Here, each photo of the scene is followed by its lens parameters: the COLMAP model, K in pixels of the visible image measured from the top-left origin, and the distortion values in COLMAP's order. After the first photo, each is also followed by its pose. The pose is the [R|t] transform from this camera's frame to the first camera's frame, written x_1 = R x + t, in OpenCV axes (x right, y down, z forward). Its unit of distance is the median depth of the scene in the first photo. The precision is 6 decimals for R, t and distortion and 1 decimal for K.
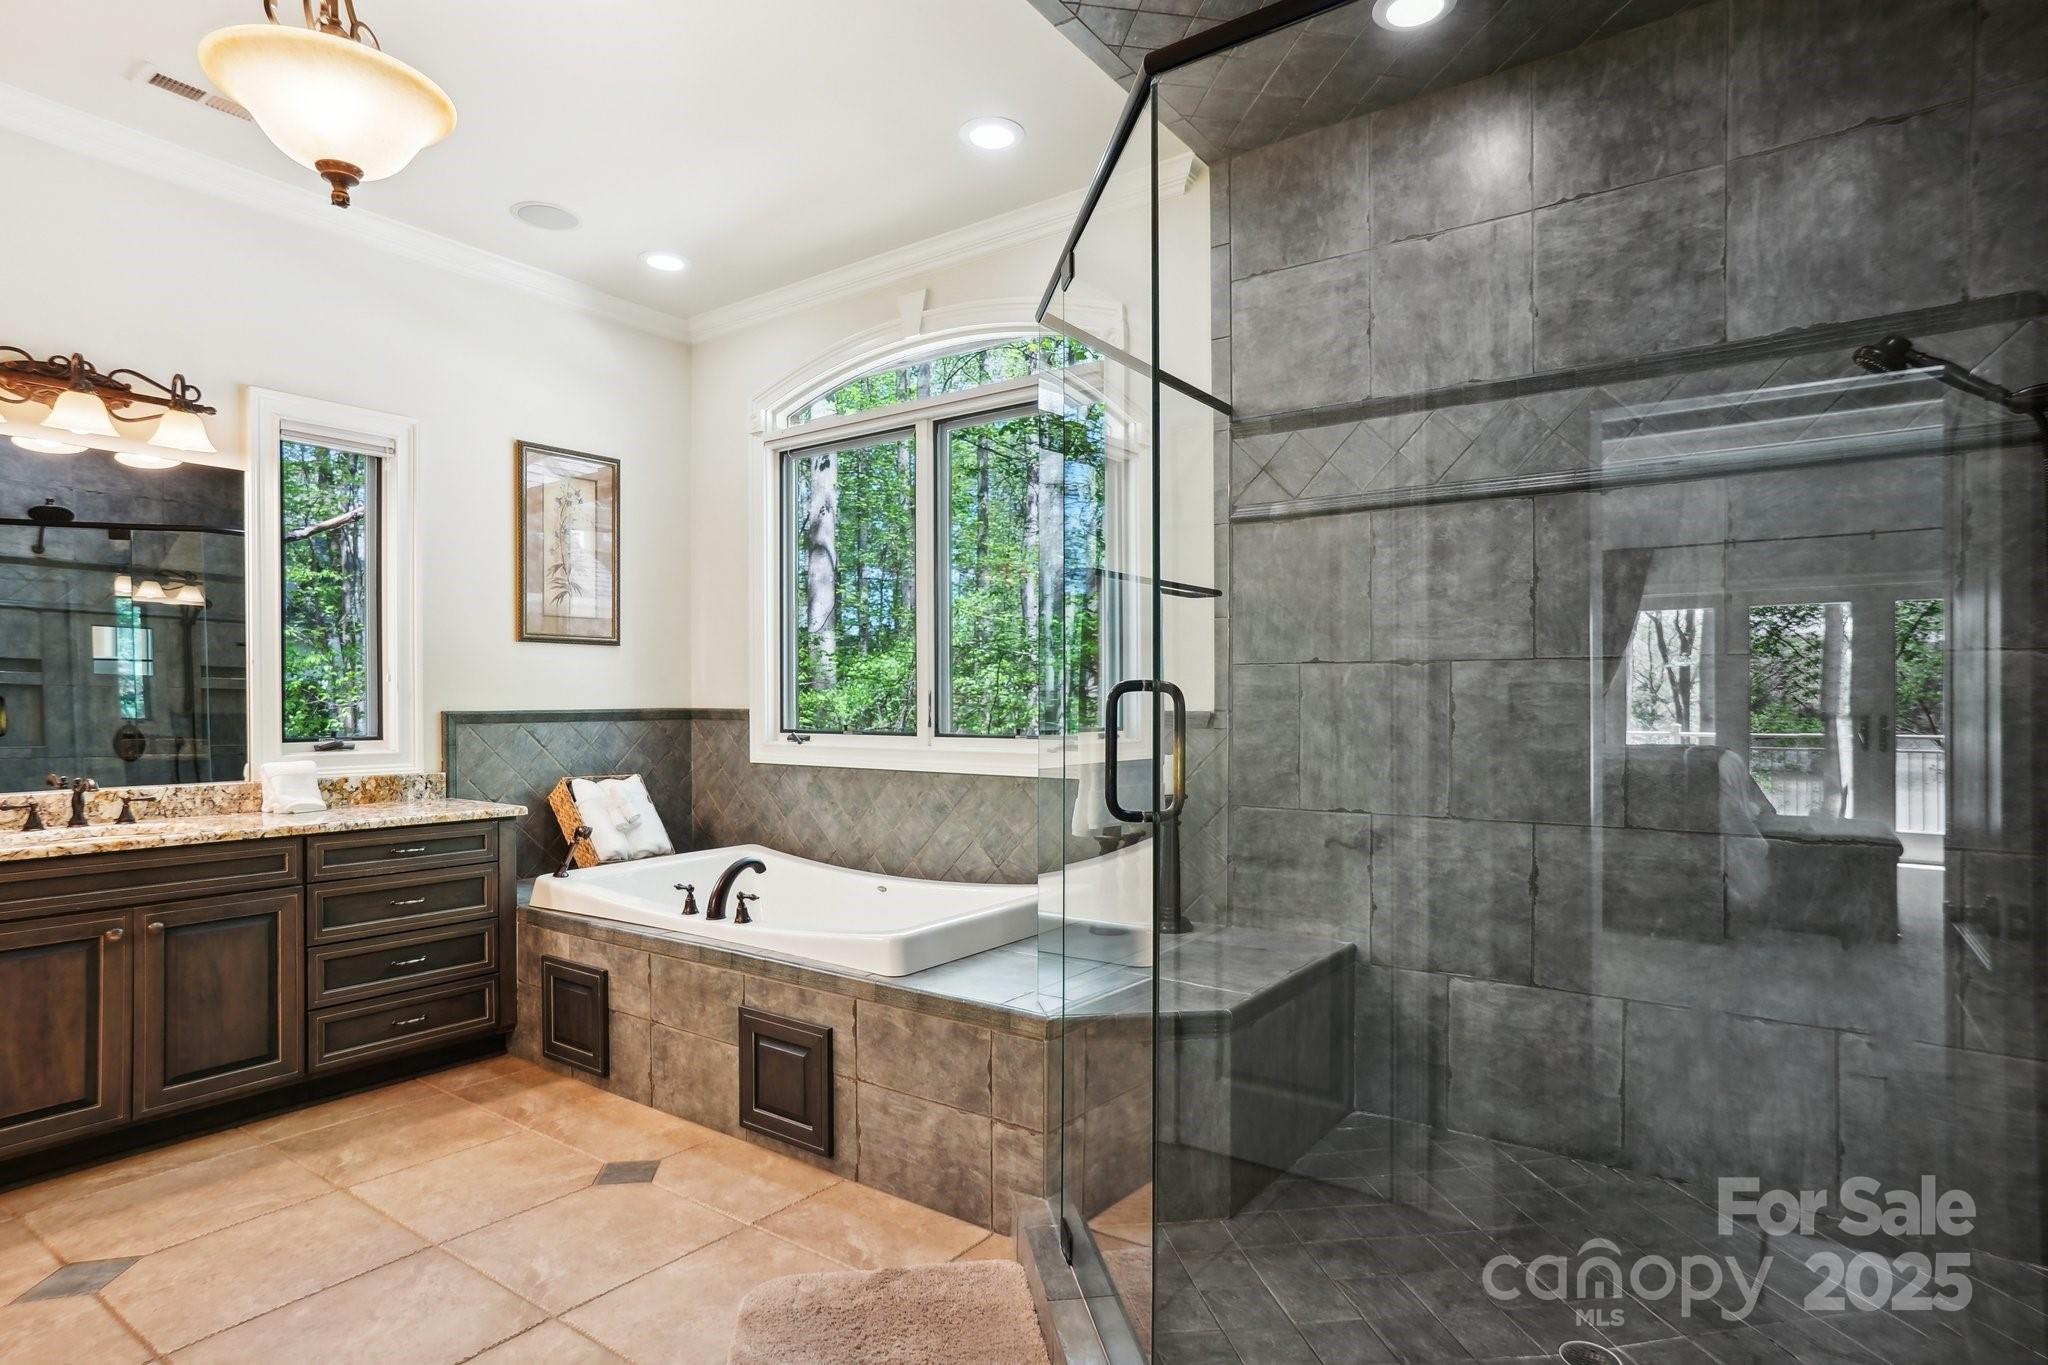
lens RADIAL K [[1085.4, 0, 1035.5], [0, 1085.4, 686.1], [0, 0, 1]] dist [-0.085719, 0.048407]
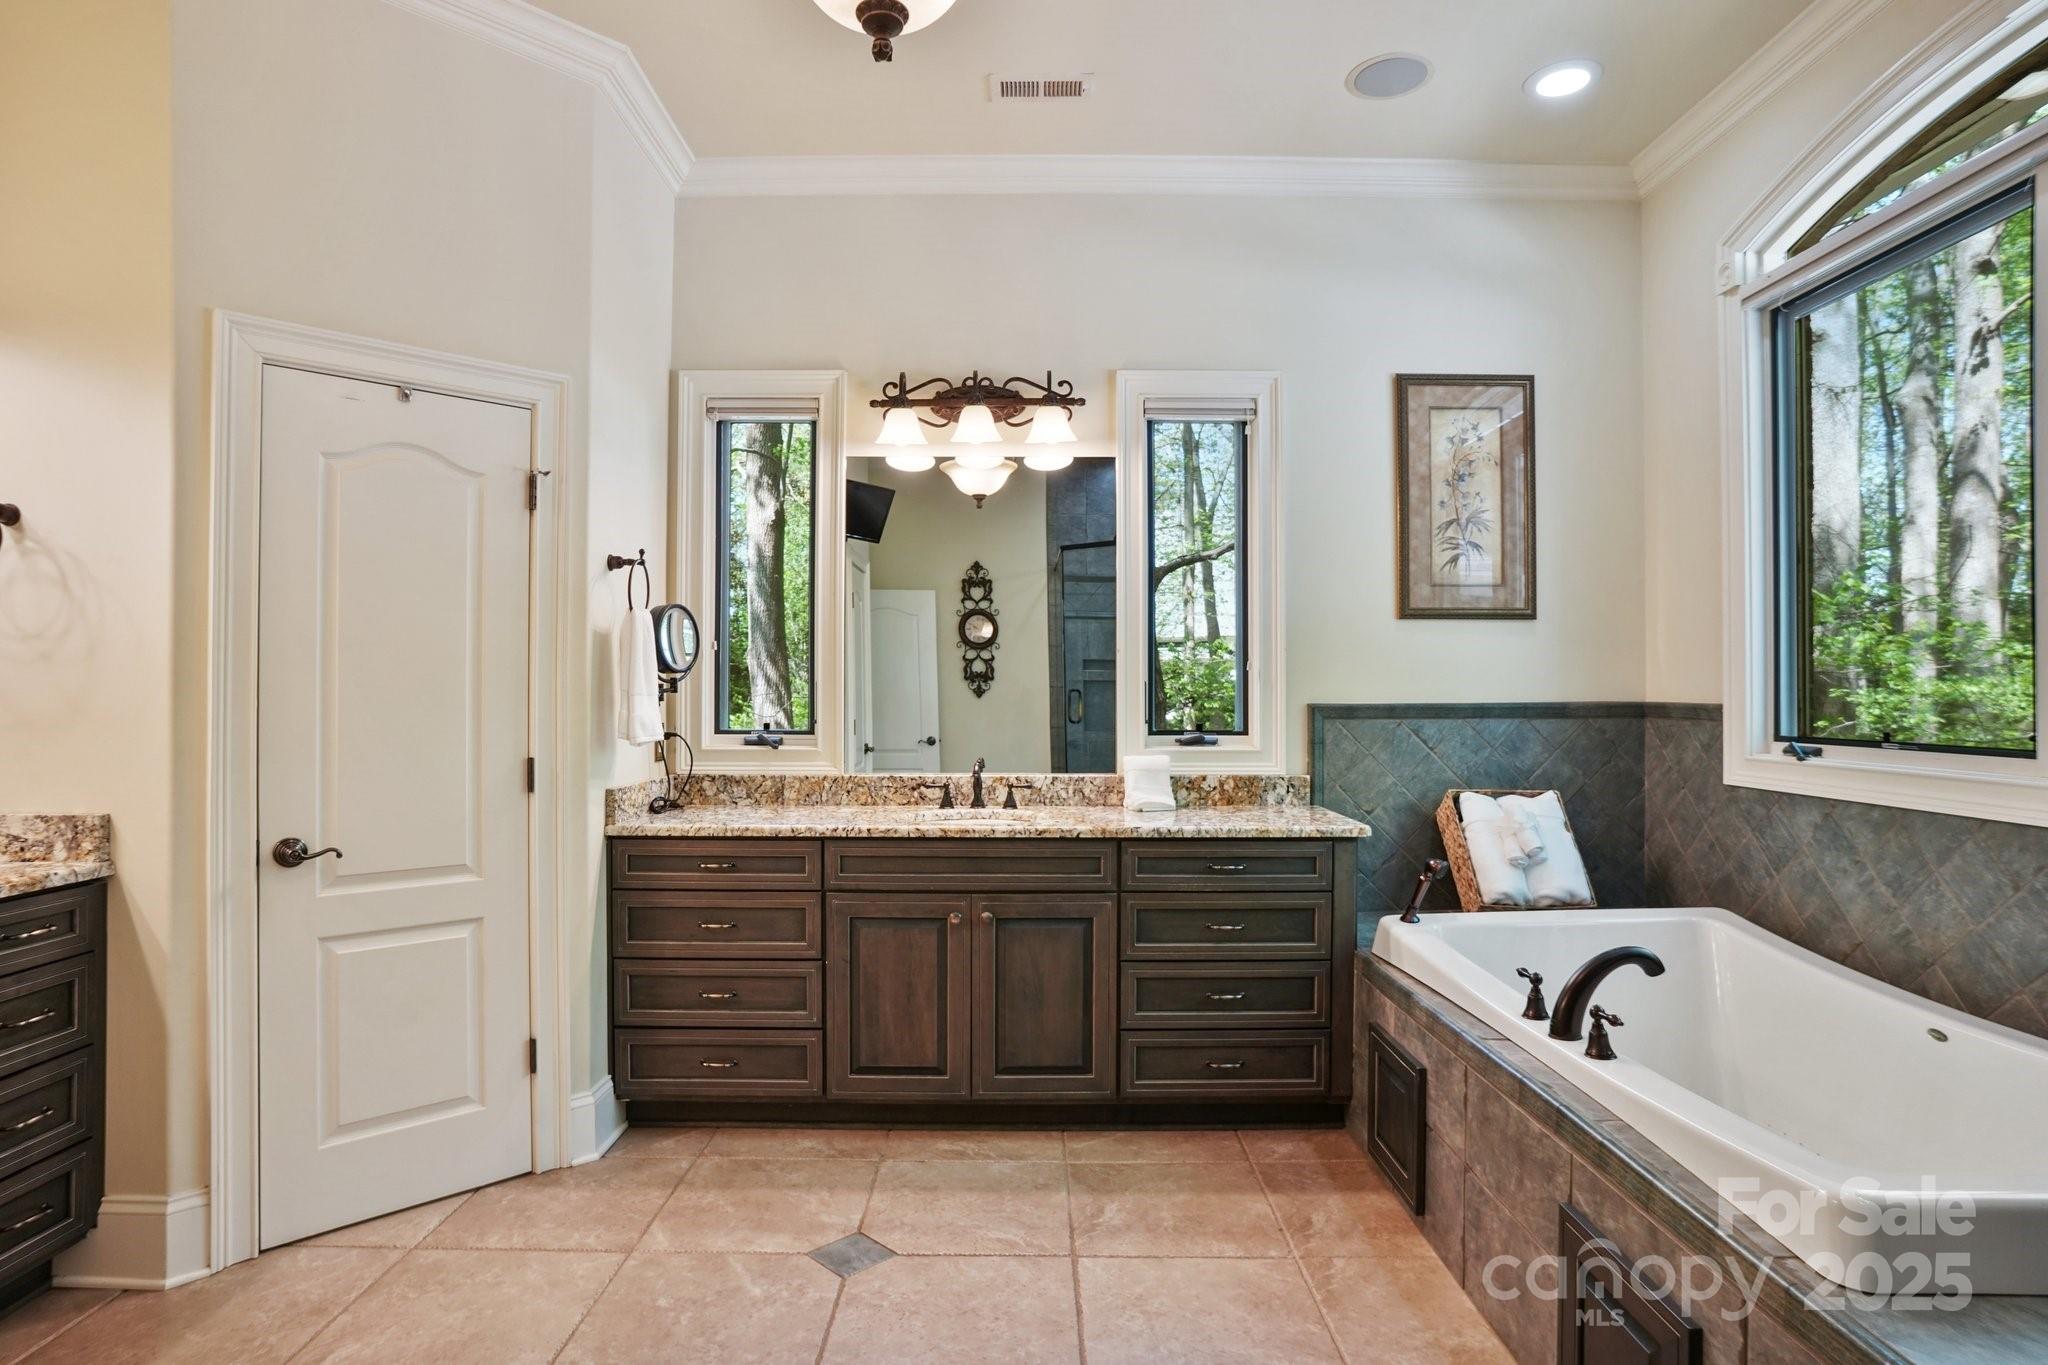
lens RADIAL K [[1085.4, 0, 1035.5], [0, 1085.4, 686.1], [0, 0, 1]] dist [-0.085719, 0.048407]
pose [[0.580964, -0.001777, -0.813927, 0.025848], [0.009551, 0.999944, 0.004635, 0.003696], [0.813873, -0.010467, 0.580948, 0.345892]]
